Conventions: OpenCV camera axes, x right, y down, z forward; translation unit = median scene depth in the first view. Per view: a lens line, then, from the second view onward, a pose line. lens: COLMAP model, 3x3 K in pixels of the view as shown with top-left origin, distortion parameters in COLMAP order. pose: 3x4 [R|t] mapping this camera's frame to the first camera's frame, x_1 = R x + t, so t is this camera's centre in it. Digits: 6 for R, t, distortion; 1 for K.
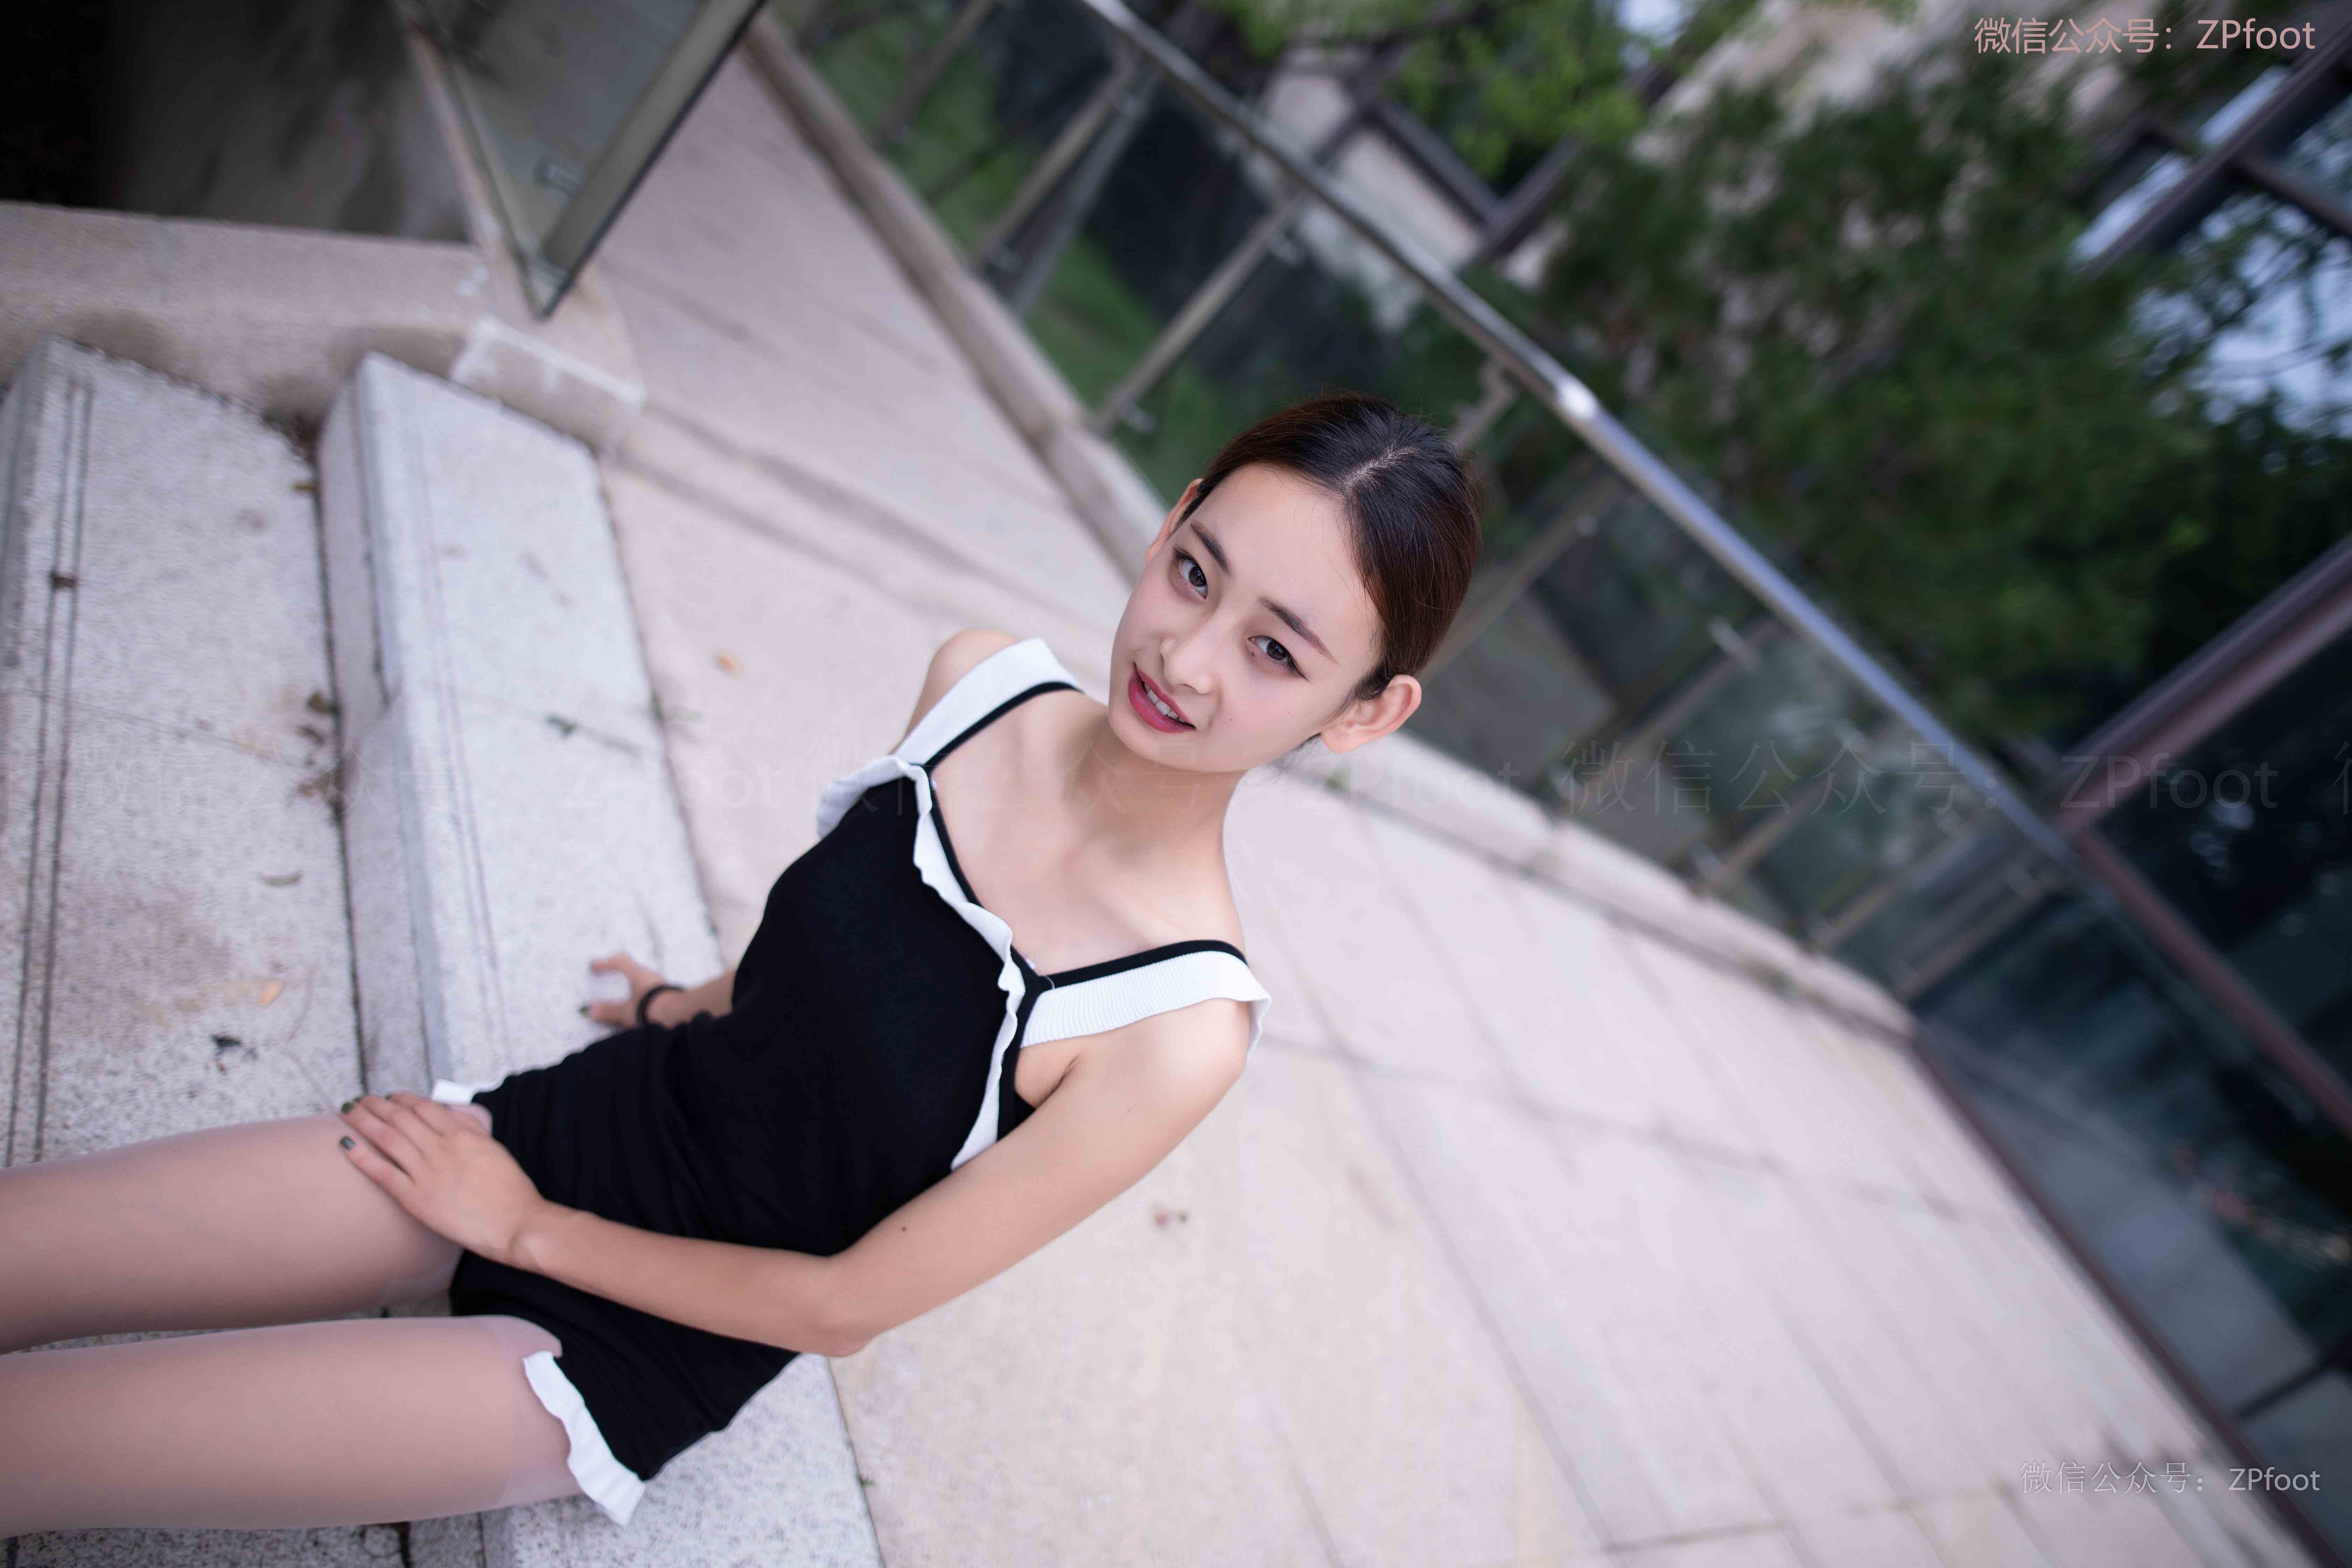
lens RADIAL K [[1633.8, 0, 1174.3], [0, 1633.8, 790.8], [0, 0, 1]] dist [-0.058733, 0.054968]
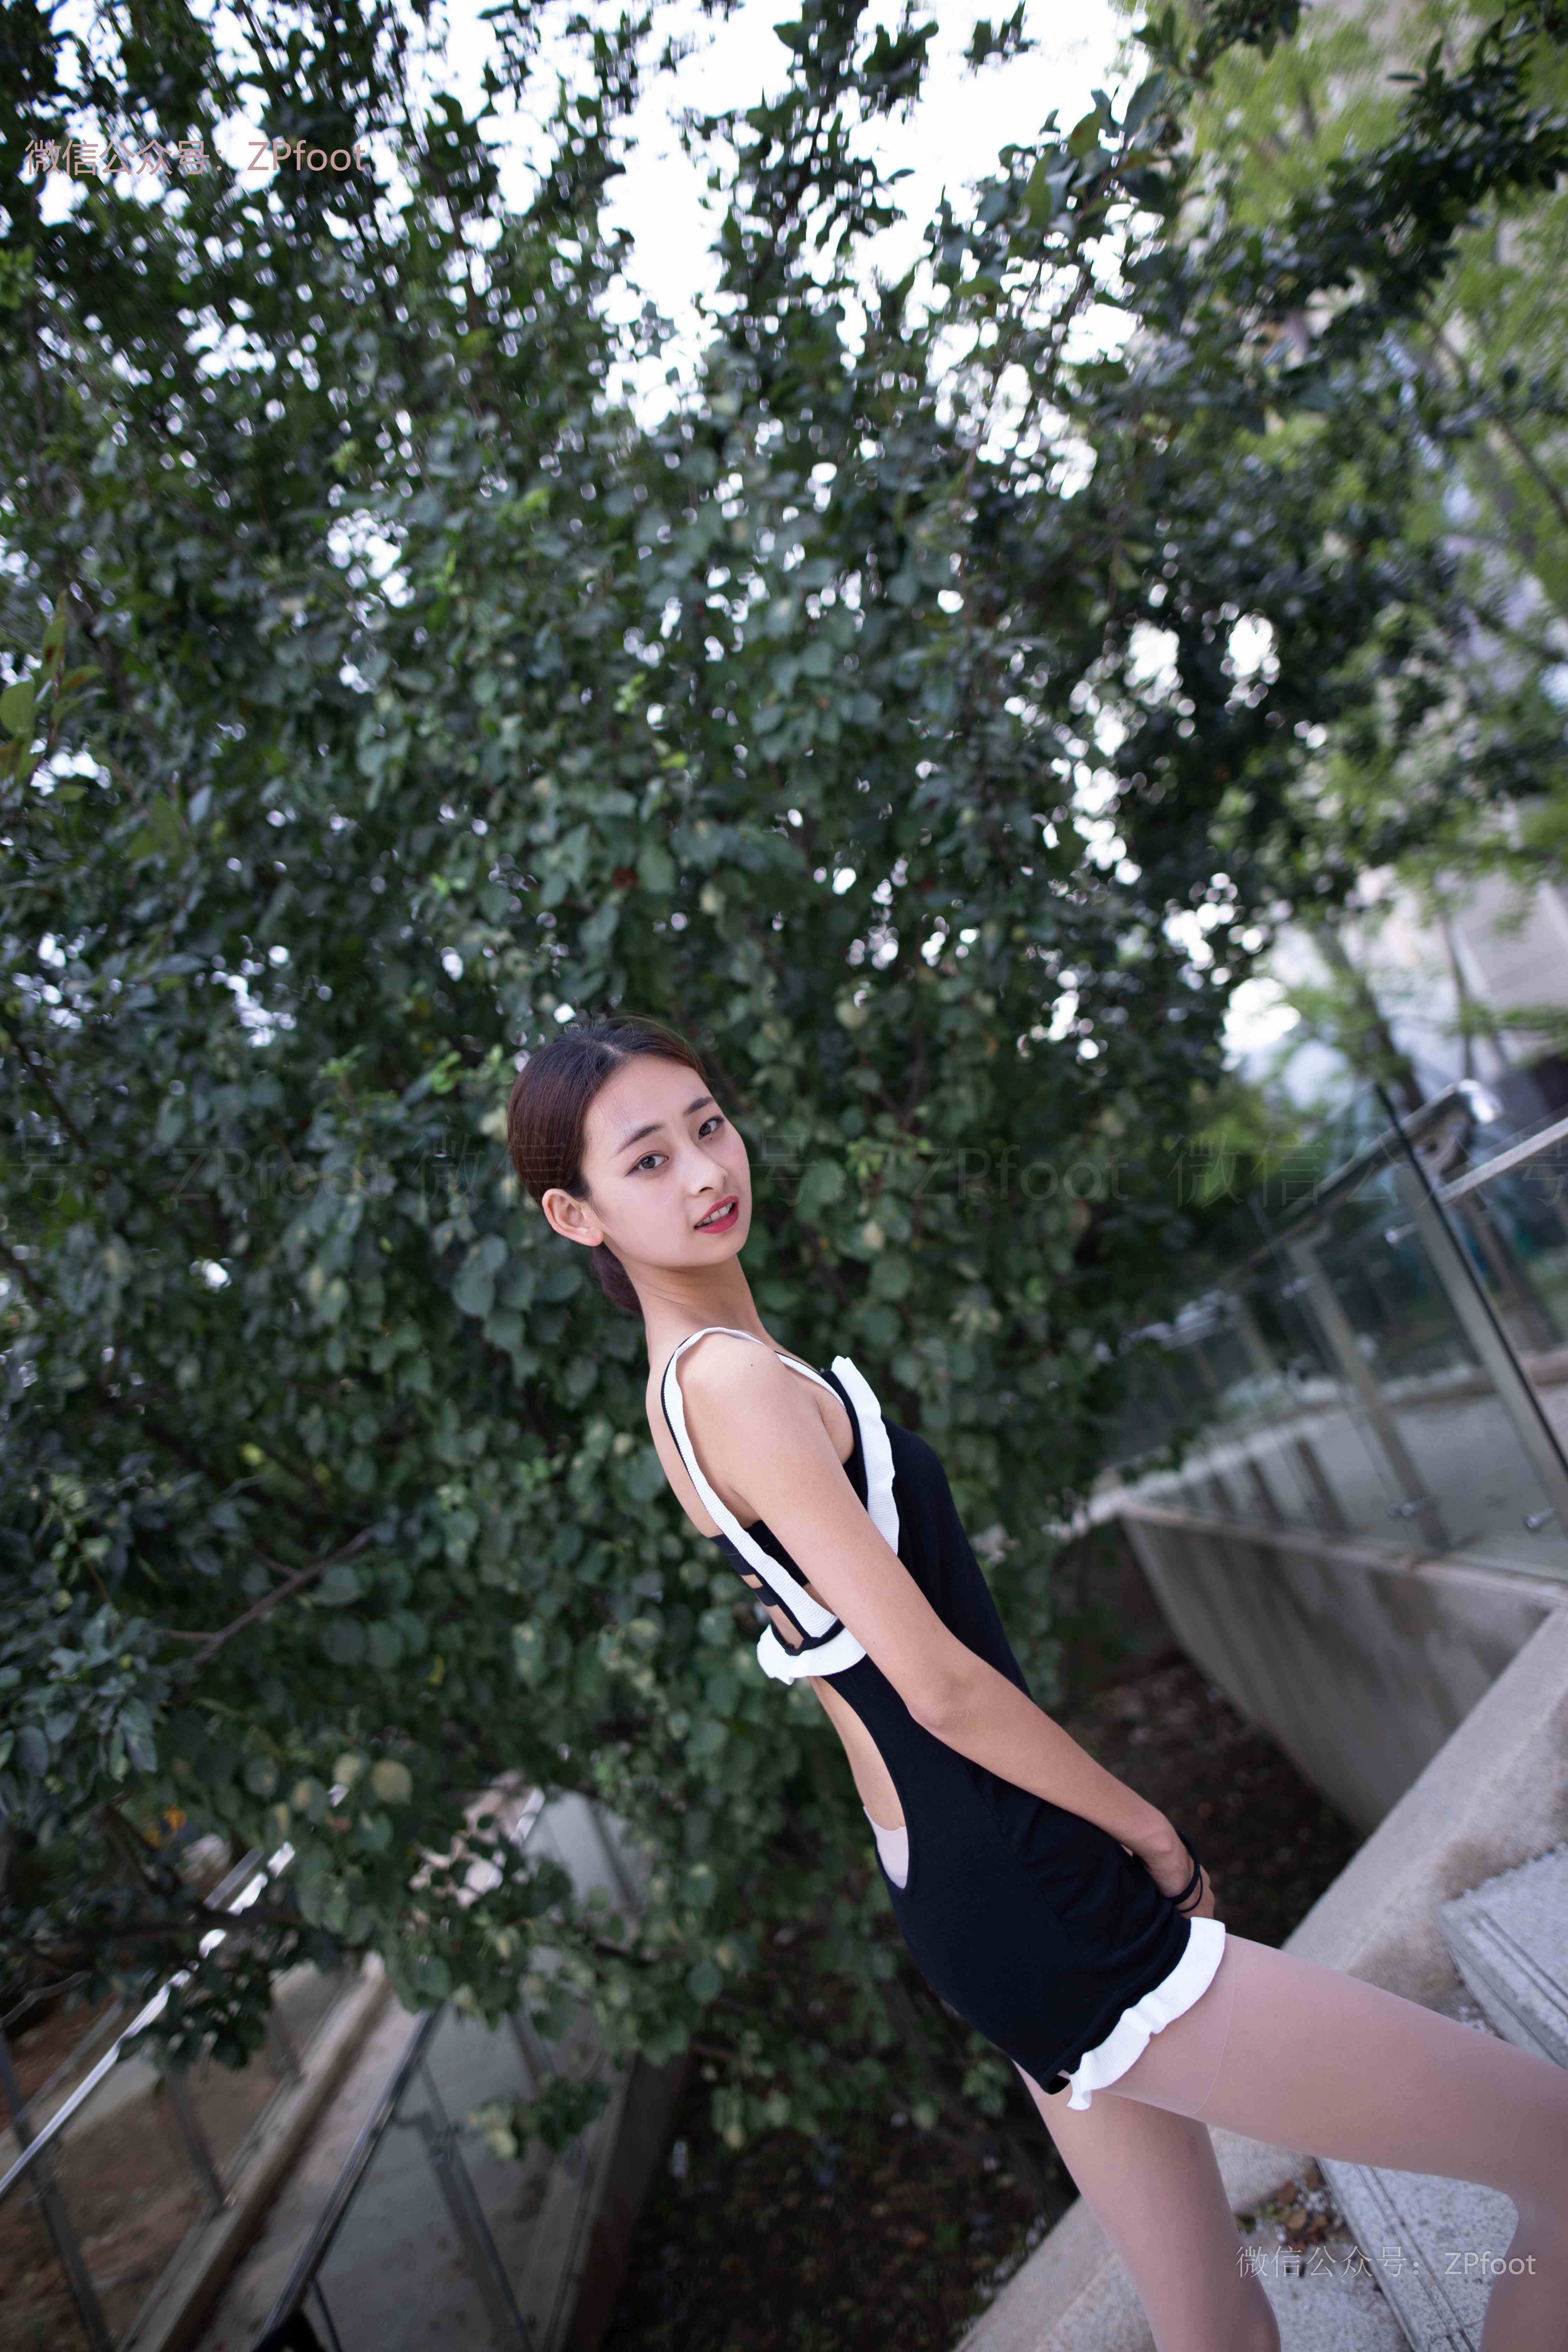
lens RADIAL K [[1624.6, 0, 795.4], [0, 1624.6, 1172.9], [0, 0, 1]] dist [-0.052804, 0.046015]
pose [[0.300772, -0.905516, -0.299293, 0.040952], [0.466592, 0.413419, -0.781906, 0.190413], [0.831762, 0.095528, 0.546852, -0.137166]]
